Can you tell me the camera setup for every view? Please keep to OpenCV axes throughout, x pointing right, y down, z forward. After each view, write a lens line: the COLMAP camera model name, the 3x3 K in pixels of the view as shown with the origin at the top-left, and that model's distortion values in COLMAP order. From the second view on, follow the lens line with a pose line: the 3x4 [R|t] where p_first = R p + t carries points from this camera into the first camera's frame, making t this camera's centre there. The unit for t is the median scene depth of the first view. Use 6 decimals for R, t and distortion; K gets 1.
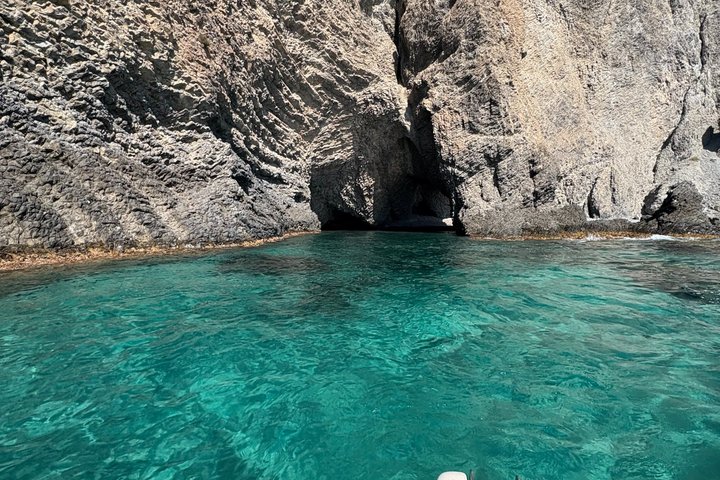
lens RADIAL K [[396.6, 0, 360.0], [0, 396.6, 240.0], [0, 0, 1]] dist [0.050906, -0.029474]
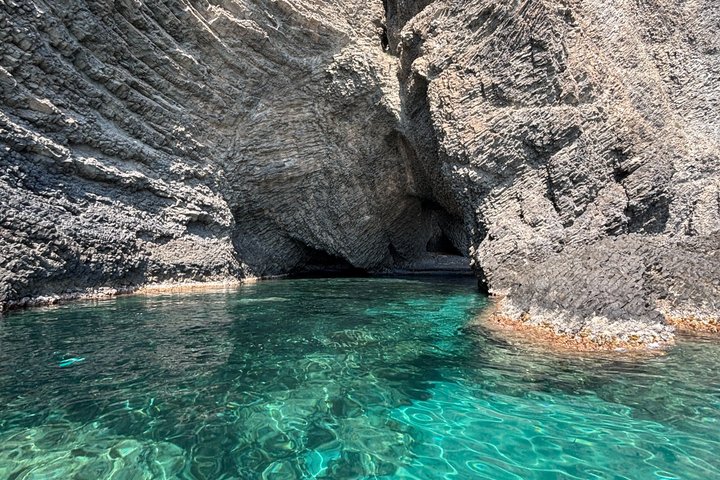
lens RADIAL K [[396.6, 0, 360.0], [0, 396.6, 240.0], [0, 0, 1]] dist [0.050906, -0.029474]
pose [[0.994431, -0.007750, -0.105105, 0.143318], [-0.003127, 0.994684, -0.102931, -0.023410], [0.105344, 0.102686, 0.989120, 0.442232]]
